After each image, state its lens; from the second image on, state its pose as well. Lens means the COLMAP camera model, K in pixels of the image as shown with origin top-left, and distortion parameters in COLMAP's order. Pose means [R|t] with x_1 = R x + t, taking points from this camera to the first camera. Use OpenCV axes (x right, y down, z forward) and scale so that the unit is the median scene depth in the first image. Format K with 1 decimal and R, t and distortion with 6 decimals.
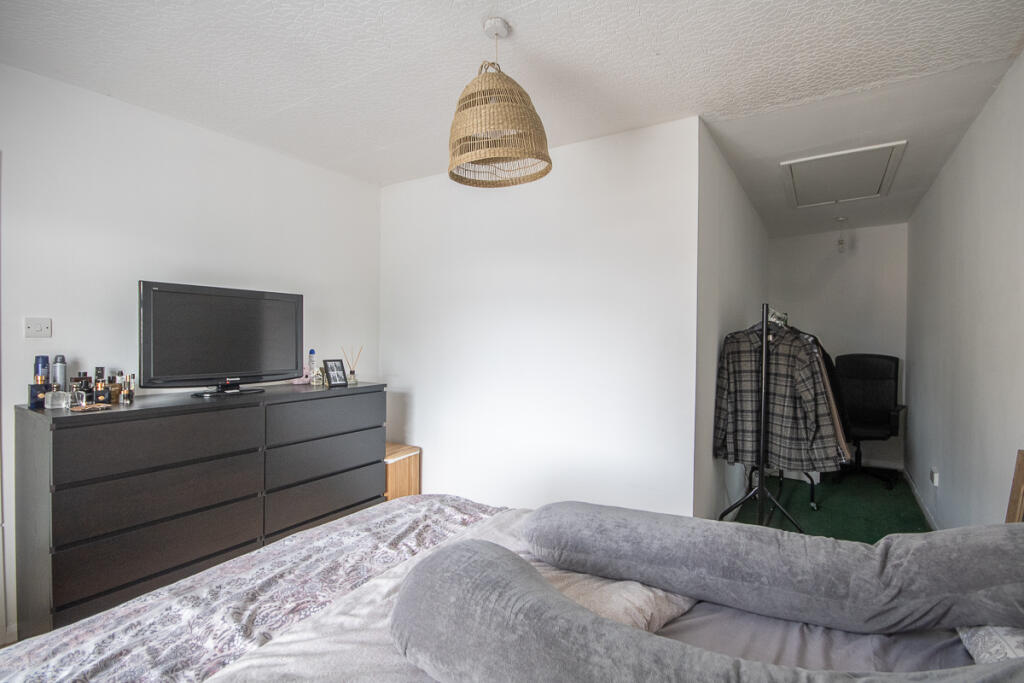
lens RADIAL K [[481.2, 0, 512.0], [0, 481.2, 341.5], [0, 0, 1]] dist [0.000339, -0.000008]
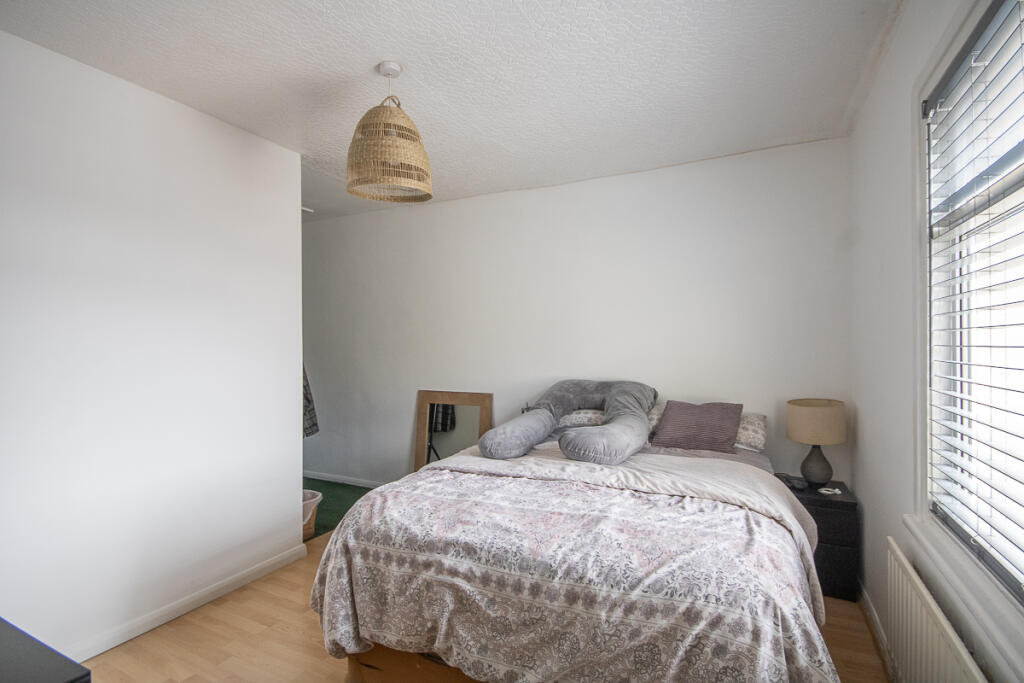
lens RADIAL K [[481.2, 0, 512.0], [0, 481.2, 341.5], [0, 0, 1]] dist [0.000339, -0.000008]
pose [[-0.102665, -0.003481, 0.994710, -1.360498], [0.008016, 0.999959, 0.004327, -0.003339], [-0.994684, 0.008418, -0.102633, 0.918323]]
